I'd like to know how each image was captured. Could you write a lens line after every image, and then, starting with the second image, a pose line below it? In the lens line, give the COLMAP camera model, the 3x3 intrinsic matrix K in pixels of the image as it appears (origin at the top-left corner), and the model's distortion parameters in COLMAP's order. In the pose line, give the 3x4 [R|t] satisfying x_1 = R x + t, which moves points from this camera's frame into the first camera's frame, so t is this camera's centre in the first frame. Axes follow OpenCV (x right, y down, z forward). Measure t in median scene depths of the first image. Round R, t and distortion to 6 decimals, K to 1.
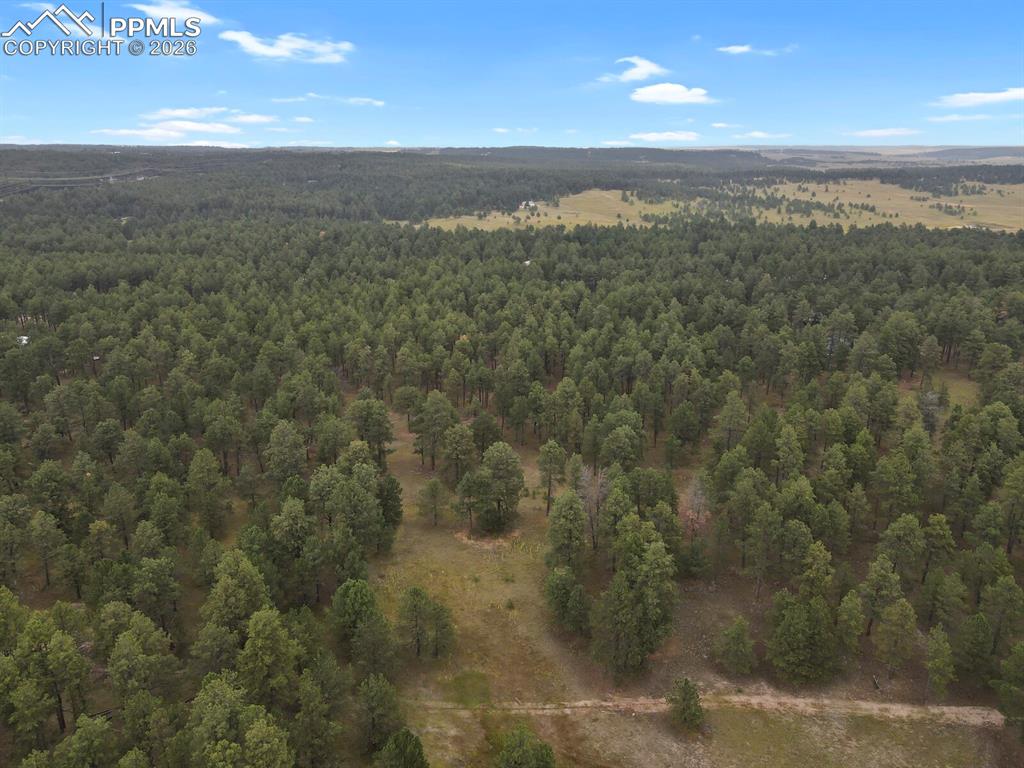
lens RADIAL K [[744.9, 0, 508.5], [0, 744.9, 390.0], [0, 0, 1]] dist [0.002444, 0.026340]
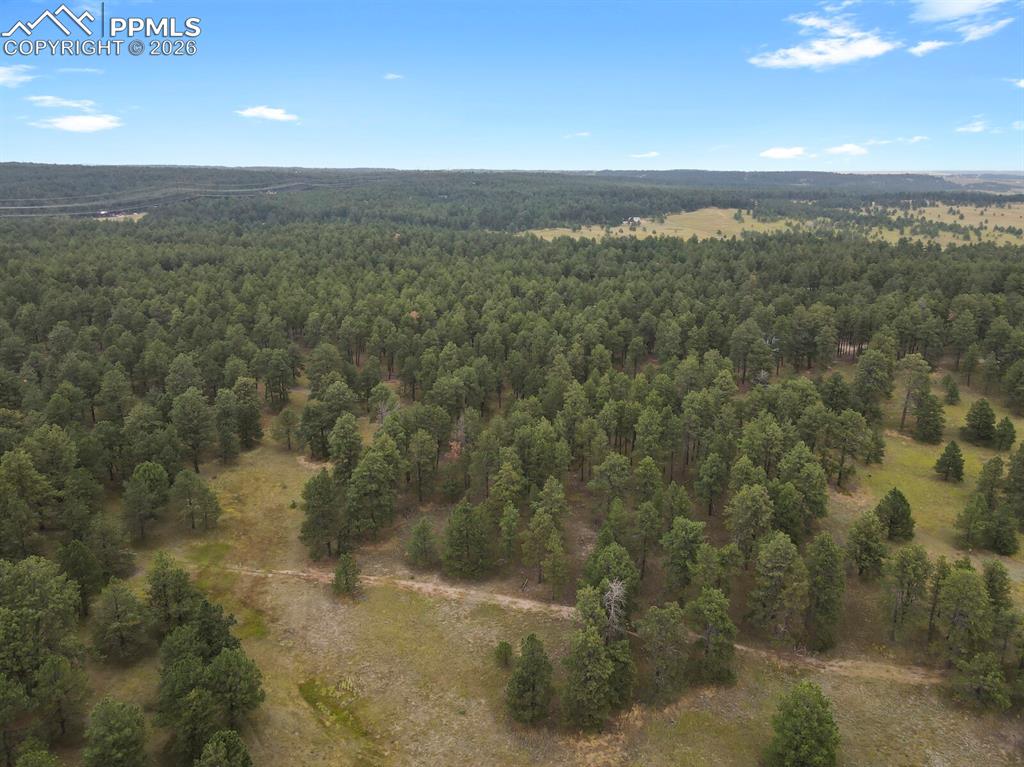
lens RADIAL K [[744.9, 0, 507.6], [0, 744.9, 376.2], [0, 0, 1]] dist [0.002444, 0.026340]
pose [[0.975579, 0.064226, -0.210048, 0.084543], [-0.073966, 0.996504, -0.038837, 0.015058], [0.206820, 0.053425, 0.976919, -0.016044]]
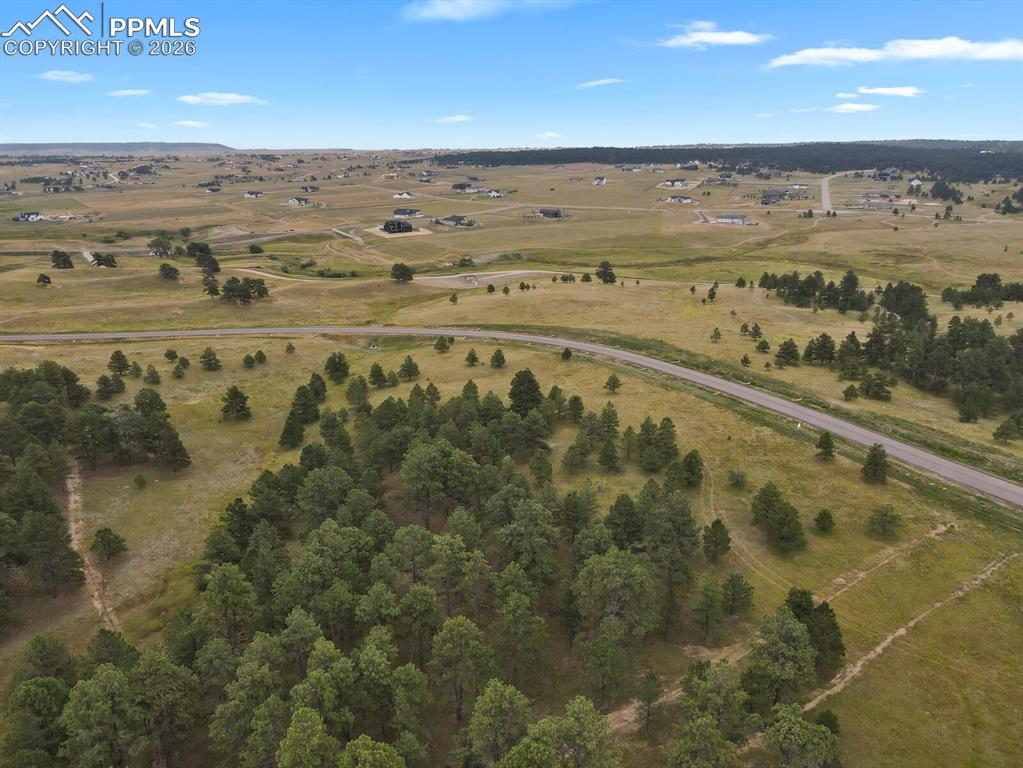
lens RADIAL K [[744.2, 0, 510.9], [0, 744.2, 383.6], [0, 0, 1]] dist [0.002444, 0.026340]
pose [[-0.608092, -0.244044, 0.755425, -0.136369], [0.268138, 0.832515, 0.484790, -0.033440], [-0.747212, 0.497354, -0.440808, 0.105584]]
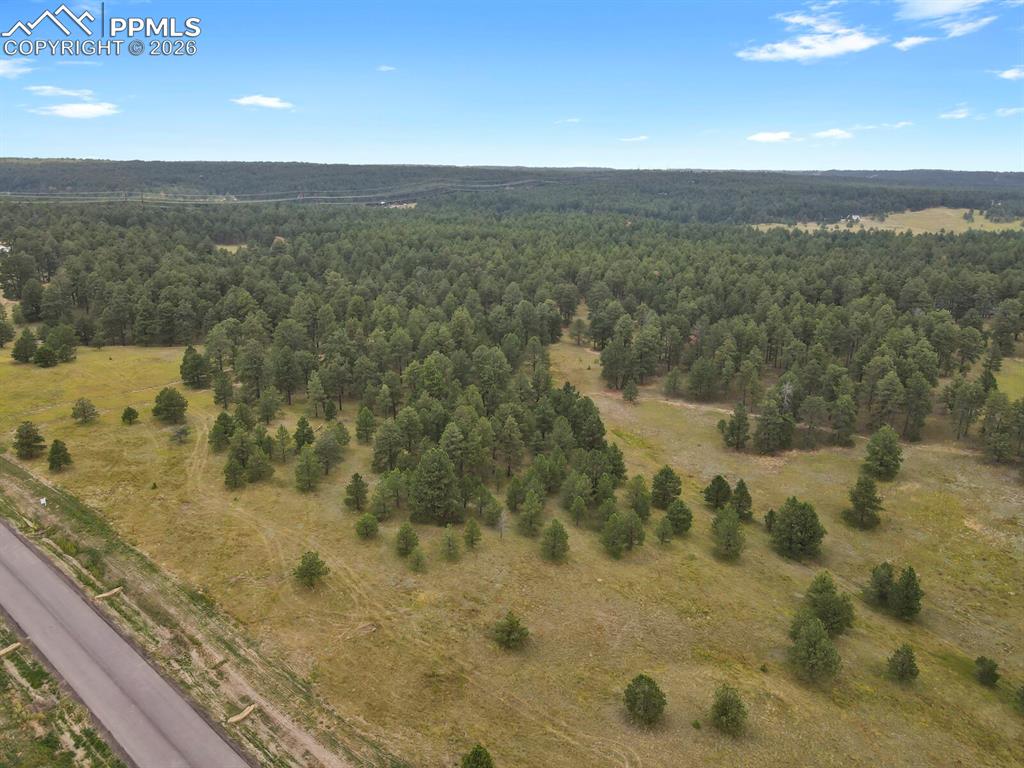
lens RADIAL K [[744.9, 0, 515.8], [0, 744.9, 381.3], [0, 0, 1]] dist [0.002444, 0.026340]
pose [[0.884959, 0.137523, -0.444898, 0.104273], [-0.155096, 0.987894, -0.003136, 0.052380], [0.439081, 0.071778, 0.895576, -0.123670]]
